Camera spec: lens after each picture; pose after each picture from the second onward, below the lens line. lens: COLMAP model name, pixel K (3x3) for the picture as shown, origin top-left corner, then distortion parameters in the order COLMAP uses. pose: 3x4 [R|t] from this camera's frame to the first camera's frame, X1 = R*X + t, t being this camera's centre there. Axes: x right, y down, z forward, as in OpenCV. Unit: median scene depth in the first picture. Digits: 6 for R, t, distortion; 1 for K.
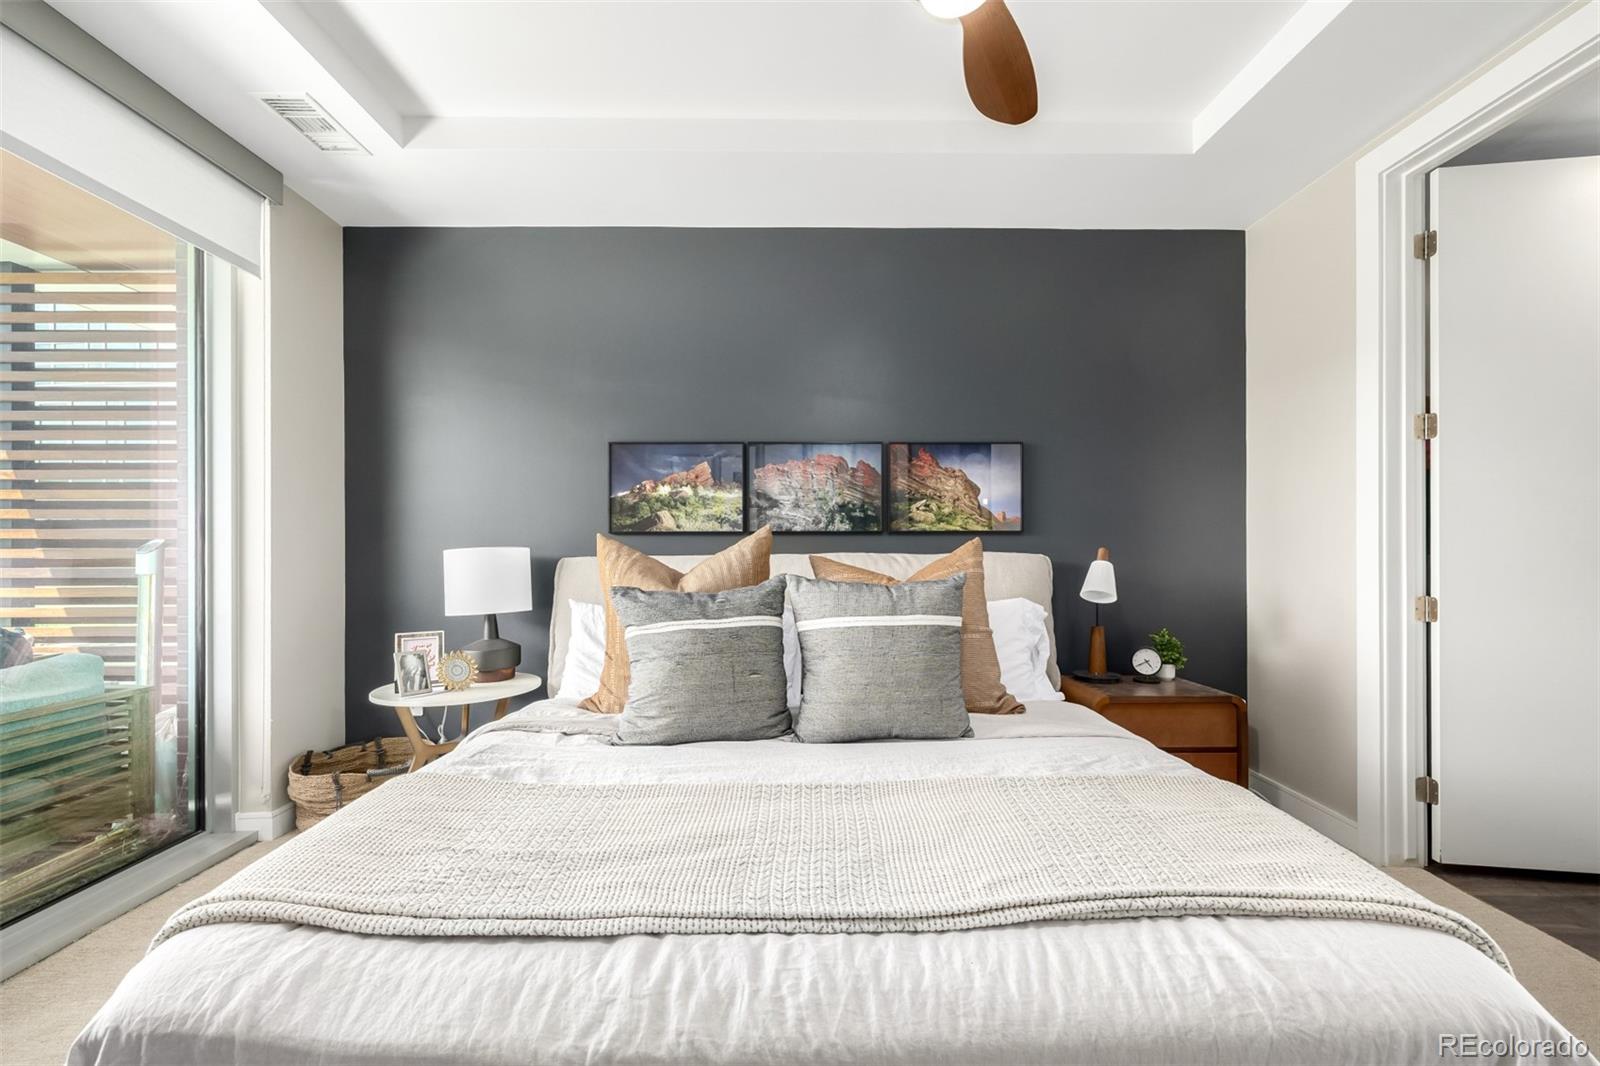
lens RADIAL K [[675.6, 0, 784.1], [0, 675.6, 543.4], [0, 0, 1]] dist [0.000703, -0.000148]
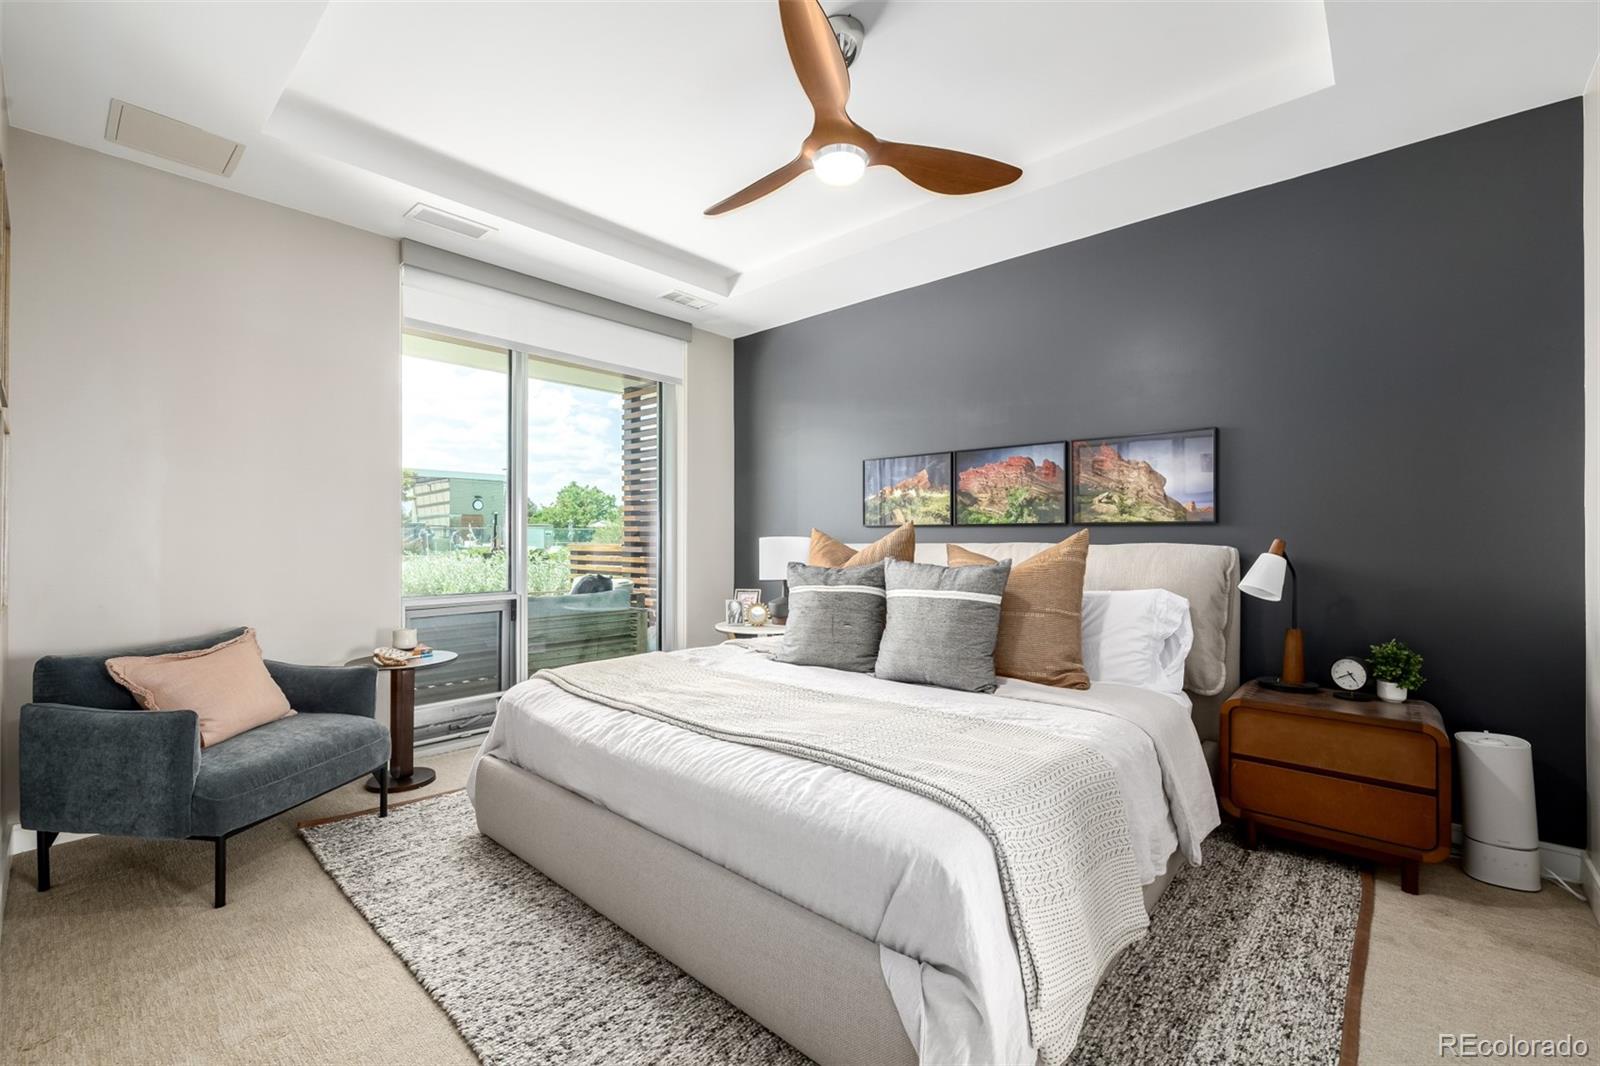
lens RADIAL K [[675.6, 0, 801.7], [0, 675.6, 533.6], [0, 0, 1]] dist [0.000703, -0.000148]
pose [[0.733395, -0.000617, -0.679802, 0.573096], [0.000228, 1.000000, -0.000661, -0.000454], [0.679802, 0.000330, 0.733395, -0.080911]]
